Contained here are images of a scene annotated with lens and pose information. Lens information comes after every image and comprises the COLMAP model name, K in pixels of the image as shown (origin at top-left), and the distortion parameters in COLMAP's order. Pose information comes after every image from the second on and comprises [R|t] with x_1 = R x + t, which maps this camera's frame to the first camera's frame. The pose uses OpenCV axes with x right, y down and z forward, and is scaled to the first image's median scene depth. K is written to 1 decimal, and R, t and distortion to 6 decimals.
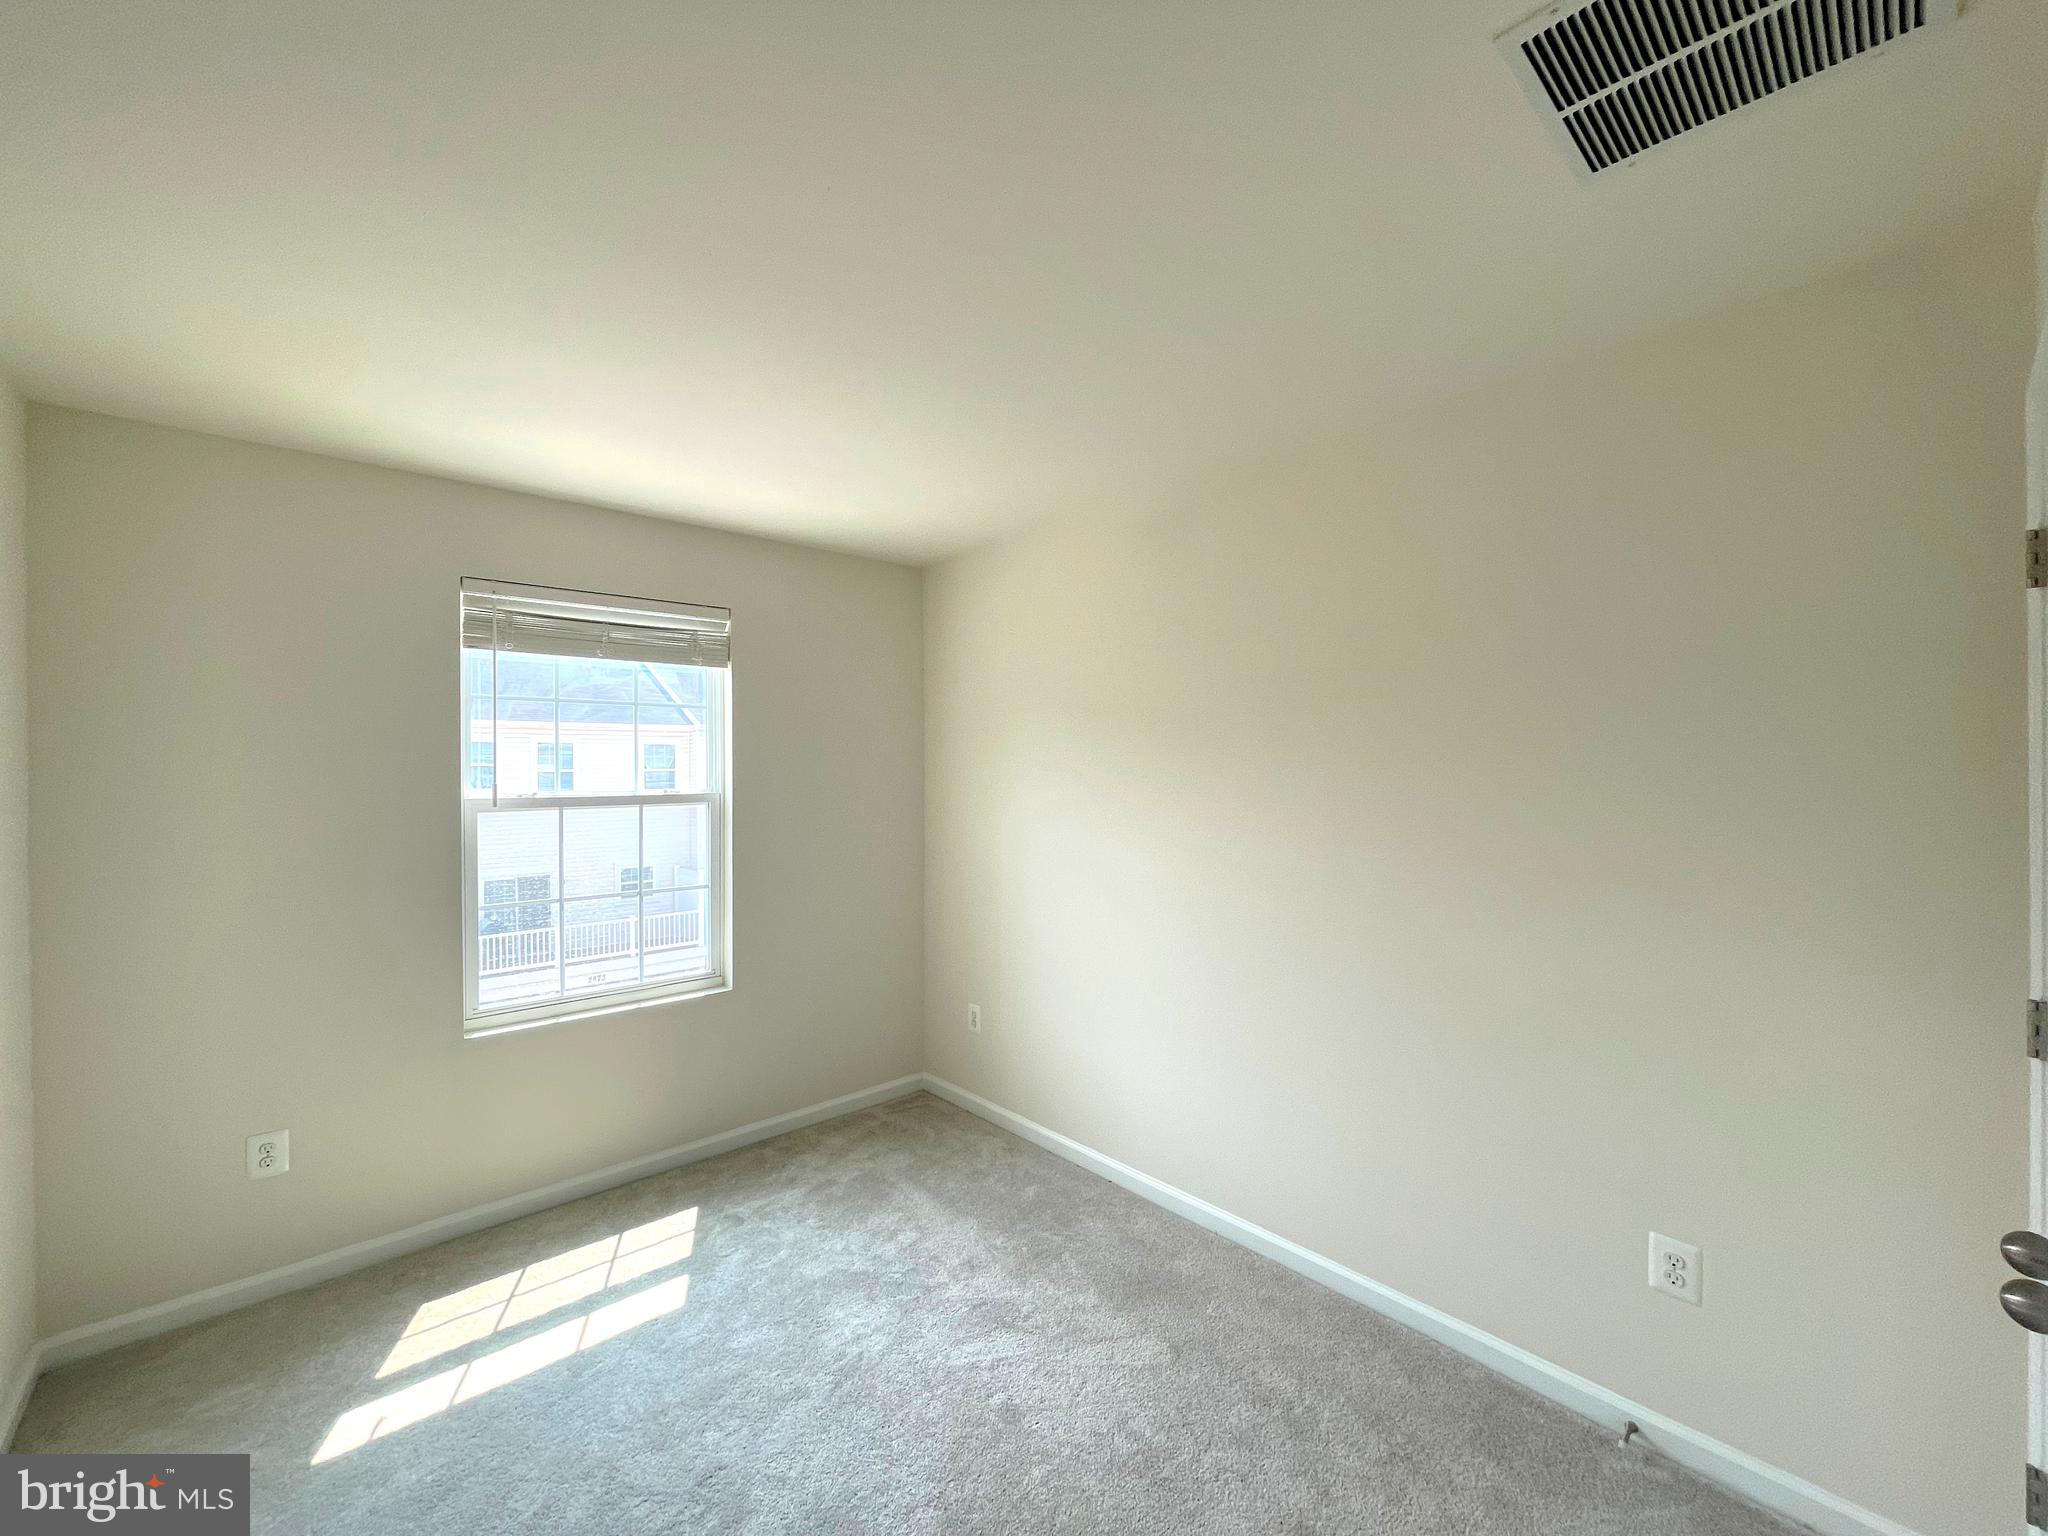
lens RADIAL K [[845.2, 0, 1023.2], [0, 845.2, 766.8], [0, 0, 1]] dist [0.001951, 0.001192]
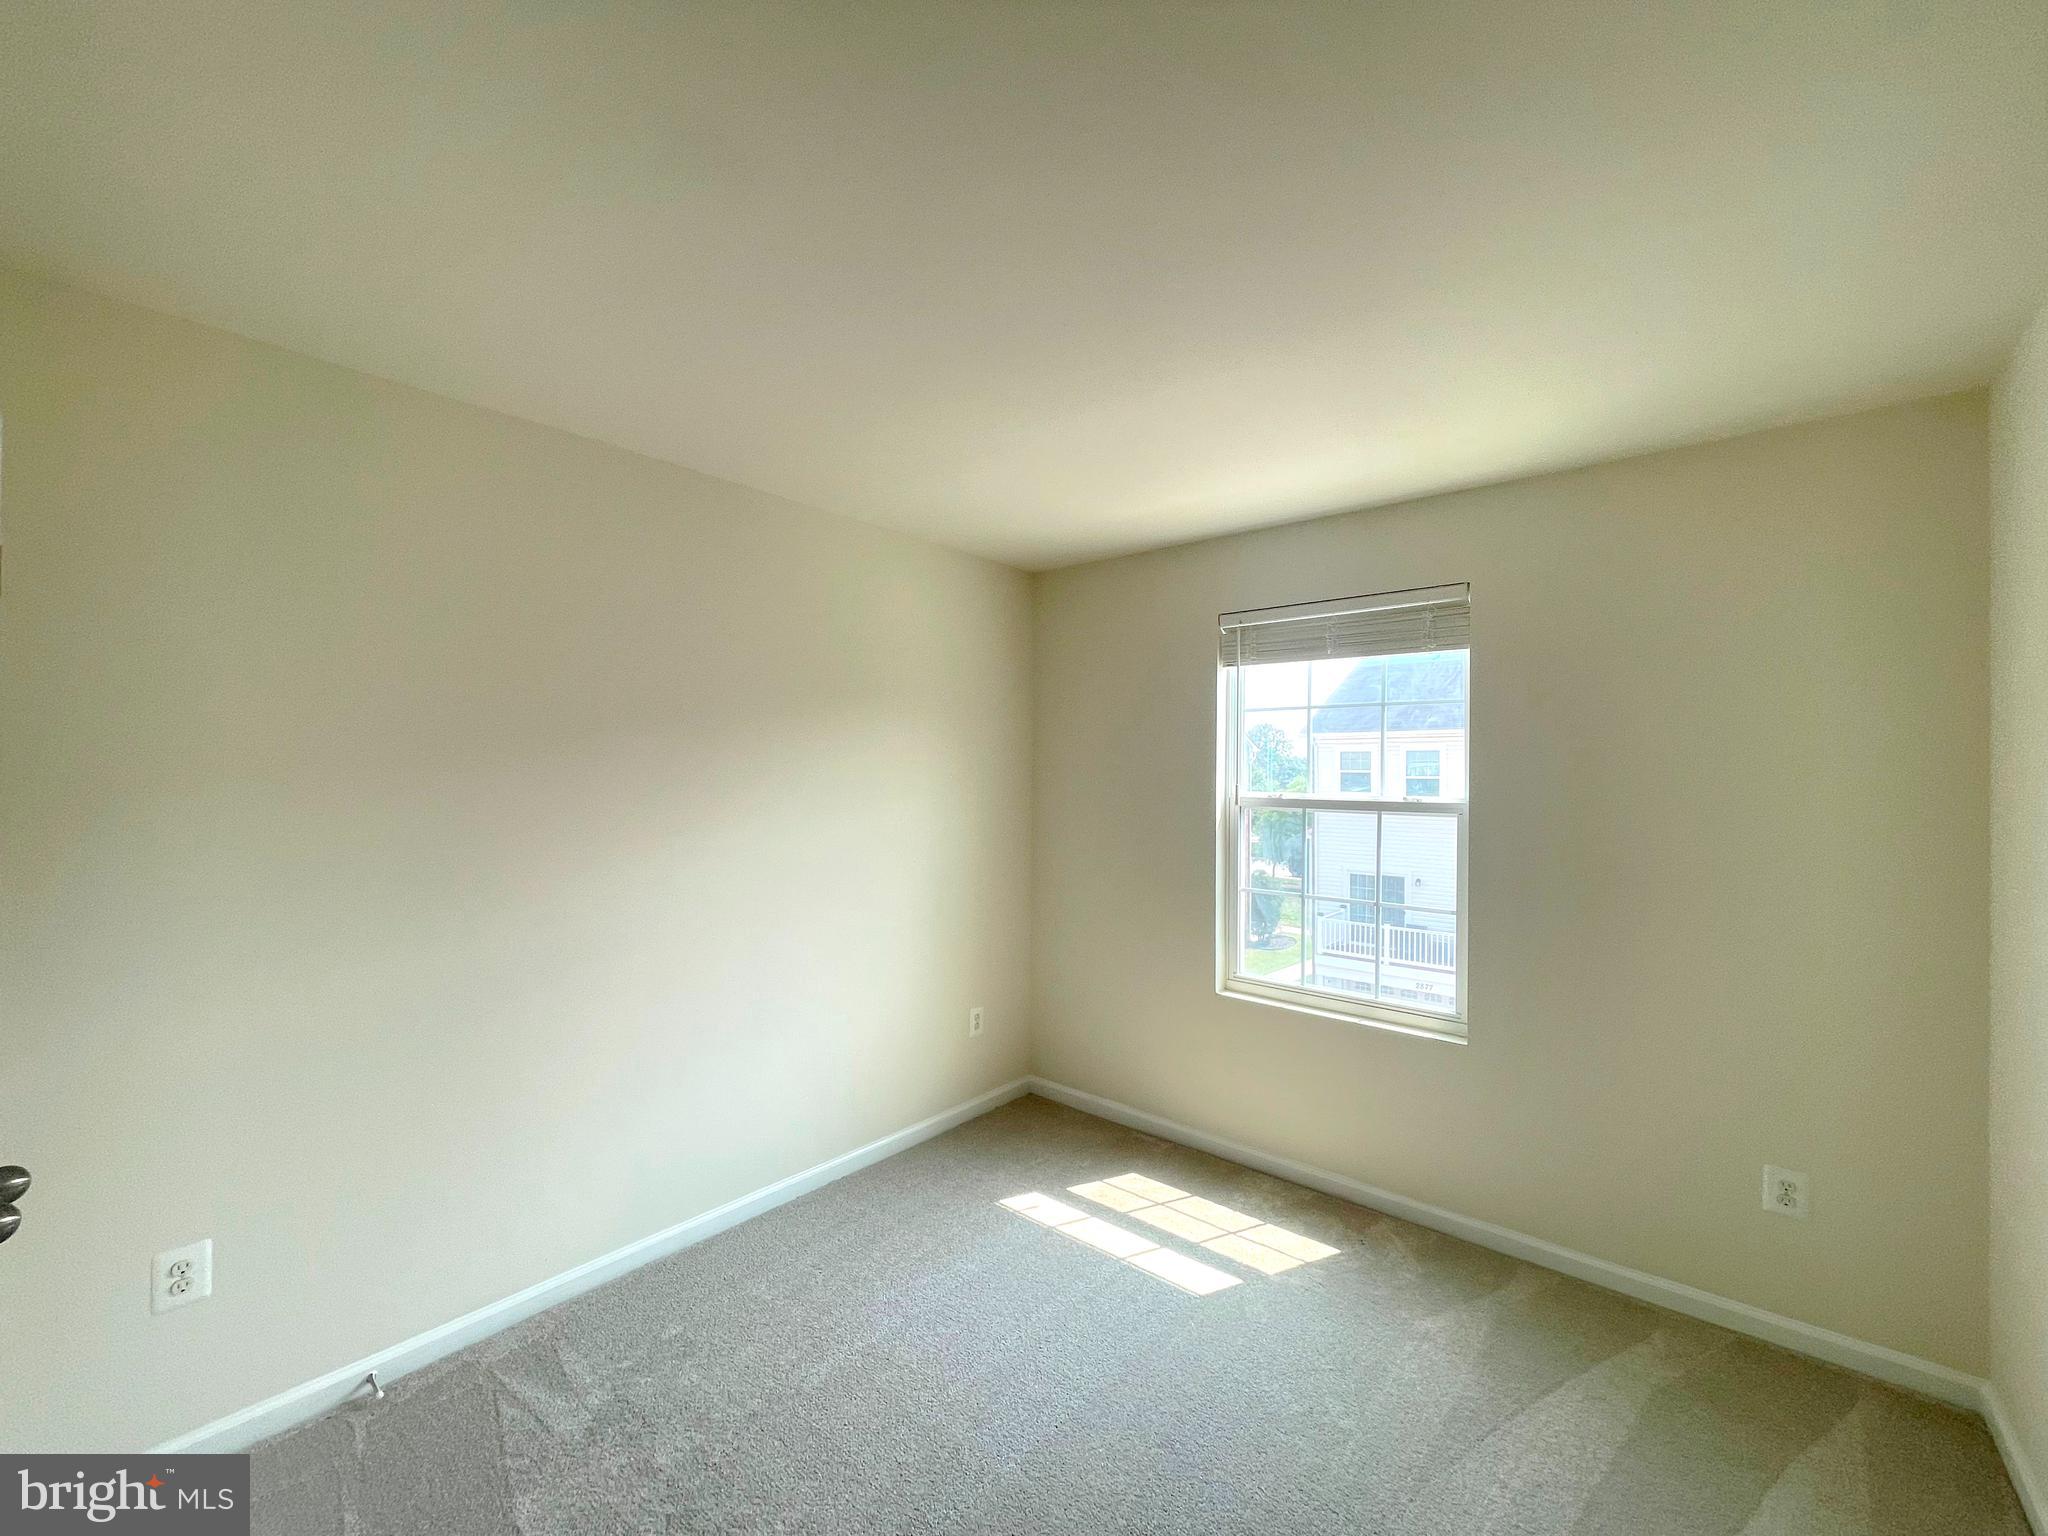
lens RADIAL K [[845.2, 0, 1027.5], [0, 845.2, 771.3], [0, 0, 1]] dist [0.001951, 0.001192]
pose [[0.119700, -0.006336, -0.992790, 0.483732], [-0.021976, 0.999718, -0.009030, 0.020690], [0.992567, 0.022898, 0.119527, 0.549444]]
